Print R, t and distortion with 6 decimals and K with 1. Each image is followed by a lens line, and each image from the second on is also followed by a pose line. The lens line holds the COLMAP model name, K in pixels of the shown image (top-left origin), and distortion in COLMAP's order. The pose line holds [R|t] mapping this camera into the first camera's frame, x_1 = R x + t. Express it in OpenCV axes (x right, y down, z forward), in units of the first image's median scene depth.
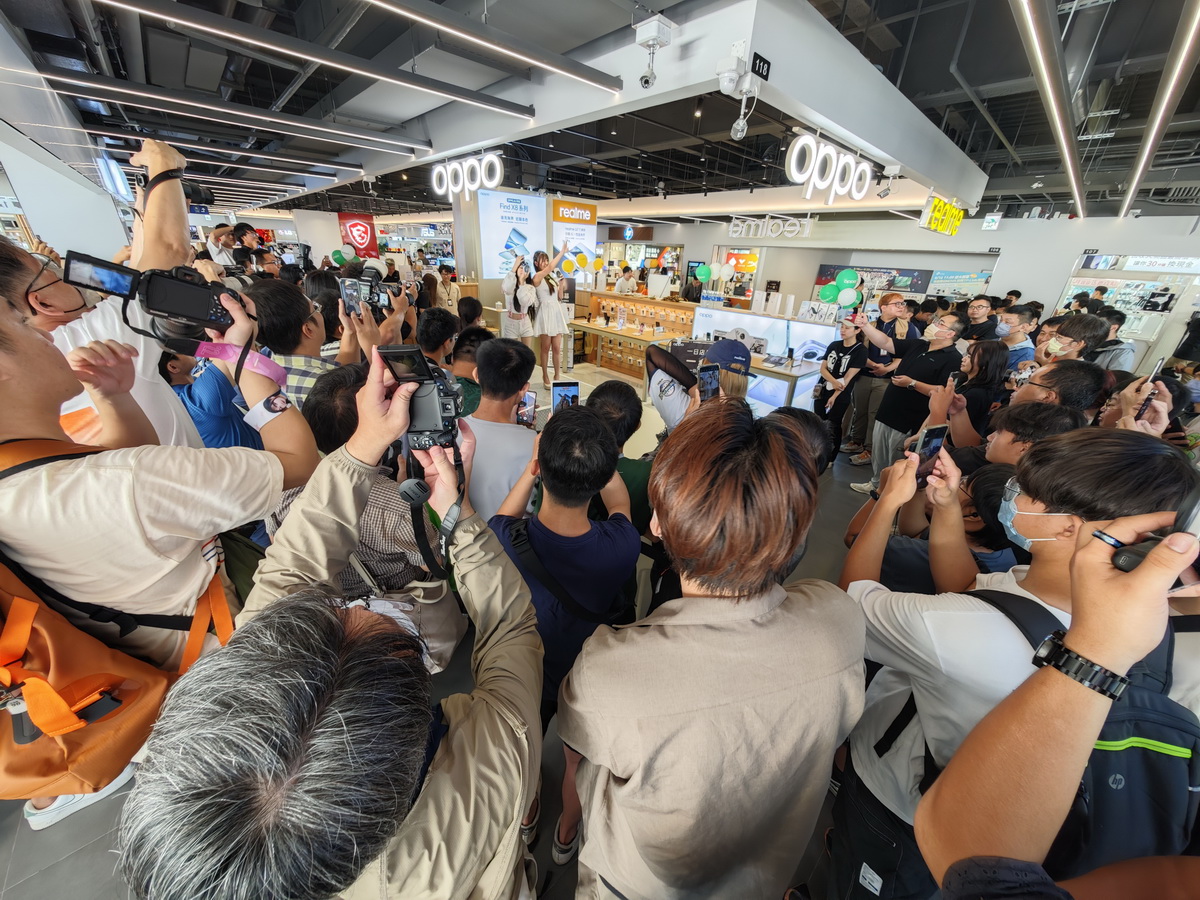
lens RADIAL K [[428.0, 0, 600.0], [0, 428.0, 450.0], [0, 0, 1]] dist [-0.000198, 0.000058]
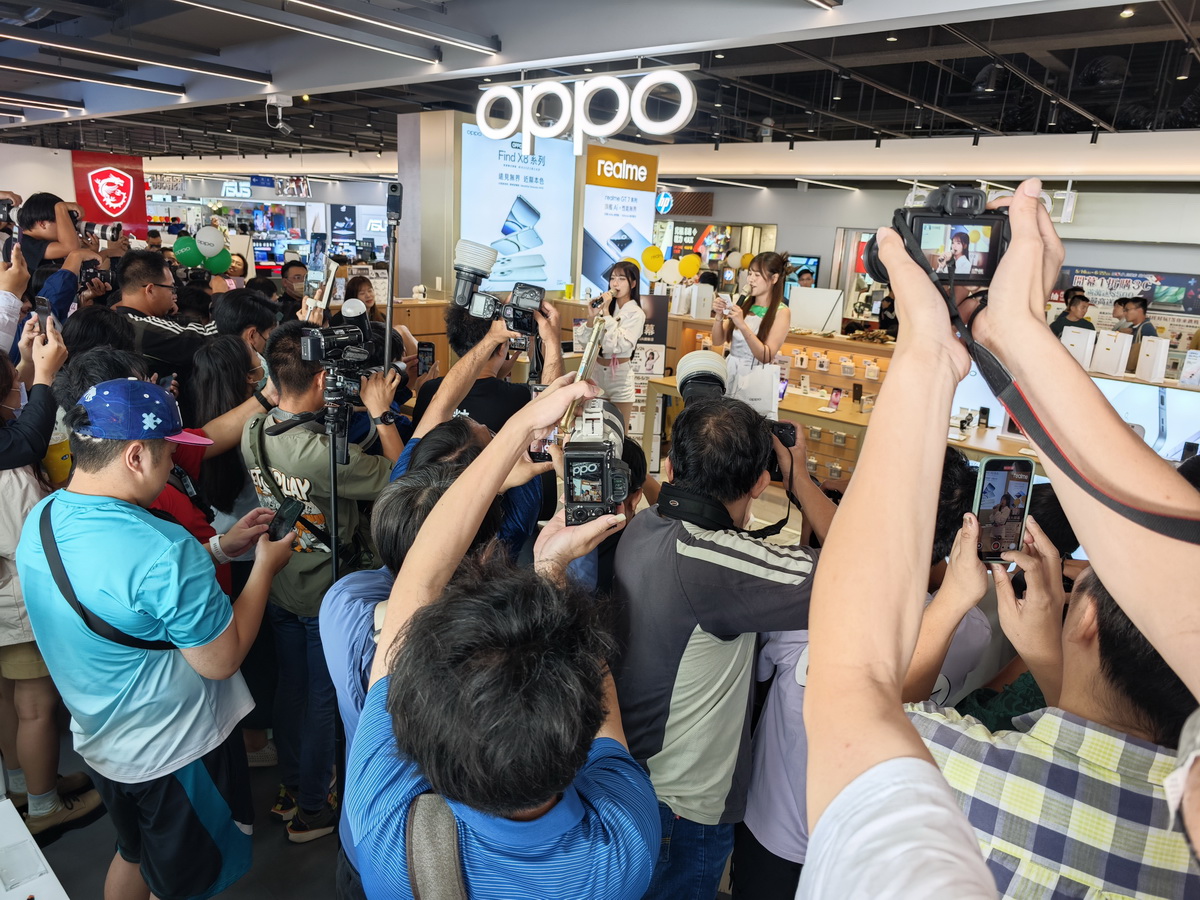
lens RADIAL K [[824.6, 0, 603.2], [0, 824.6, 457.5], [0, 0, 1]] dist [0.002703, 0.006509]
pose [[0.994479, -0.012825, 0.104146, -0.249816], [0.029091, 0.987296, -0.156209, -0.069233], [-0.100819, 0.158376, 0.982218, 0.096652]]
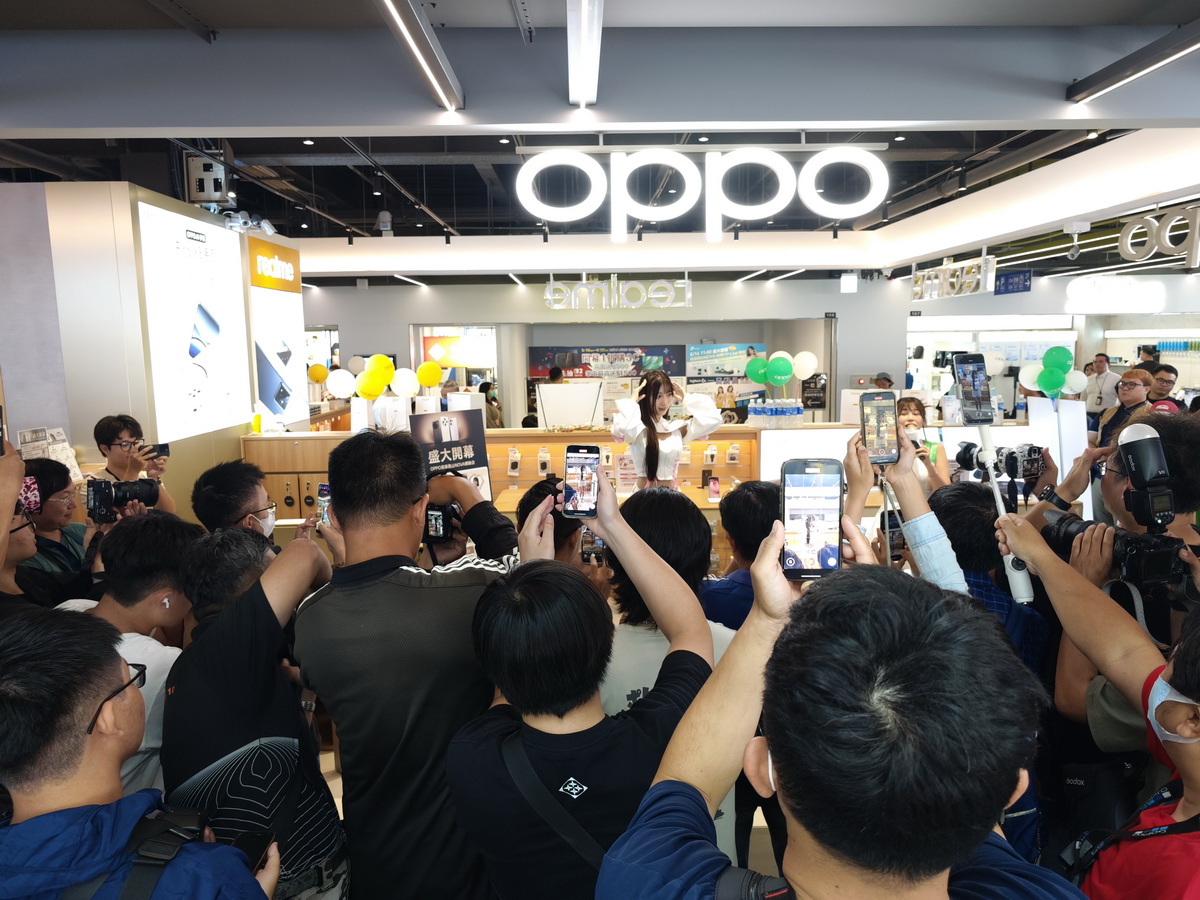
lens RADIAL K [[828.7, 0, 604.6], [0, 828.7, 441.7], [0, 0, 1]] dist [0.017283, -0.012043]
pose [[0.654054, -0.144505, 0.742517, -0.617956], [0.357080, 0.924317, -0.134652, -0.231615], [-0.666863, 0.353208, 0.656154, 0.421665]]
